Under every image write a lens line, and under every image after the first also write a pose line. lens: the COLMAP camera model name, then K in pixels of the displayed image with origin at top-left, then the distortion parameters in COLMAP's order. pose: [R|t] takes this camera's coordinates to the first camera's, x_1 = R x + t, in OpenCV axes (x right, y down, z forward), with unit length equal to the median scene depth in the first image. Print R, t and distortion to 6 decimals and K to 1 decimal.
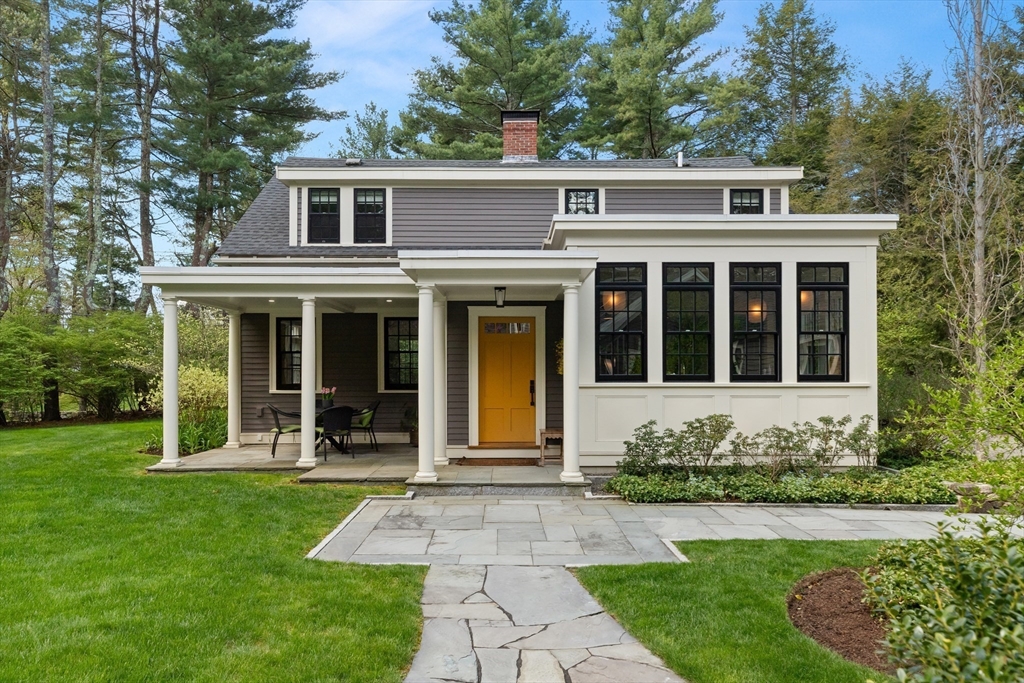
lens RADIAL K [[690.9, 0, 512.7], [0, 690.9, 348.6], [0, 0, 1]] dist [0.004833, 0.000697]
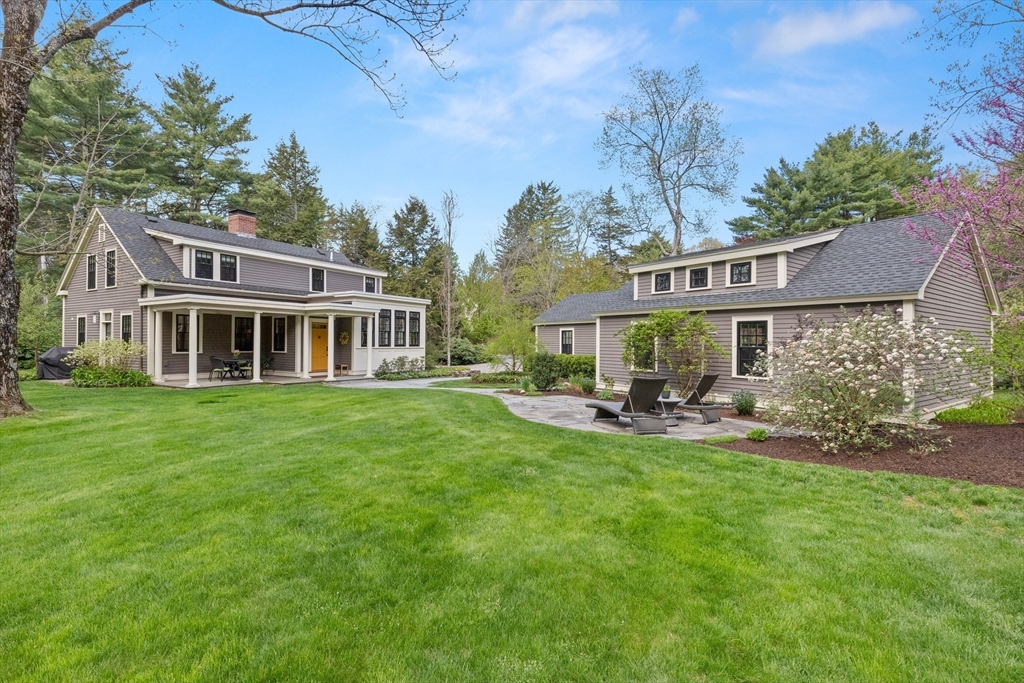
lens RADIAL K [[470.3, 0, 513.2], [0, 470.3, 339.7], [0, 0, 1]] dist [0.002137, 0.000050]
pose [[0.528527, 0.011629, 0.848837, -0.959880], [-0.034144, 0.999388, 0.007568, -0.015145], [-0.848230, -0.032983, 0.528601, -0.492254]]
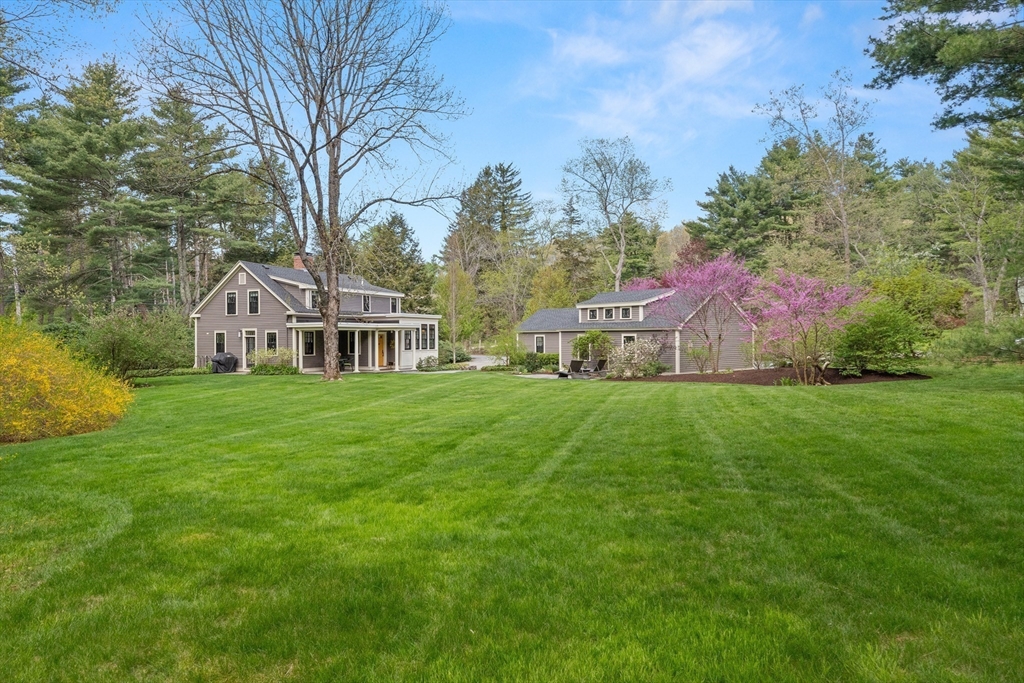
lens RADIAL K [[690.9, 0, 512.1], [0, 690.9, 341.6], [0, 0, 1]] dist [0.004833, 0.000697]
pose [[0.440463, -0.005063, 0.897756, -2.741074], [-0.022050, 0.999621, 0.016456, -0.072628], [-0.897500, -0.027043, 0.440185, -1.226906]]
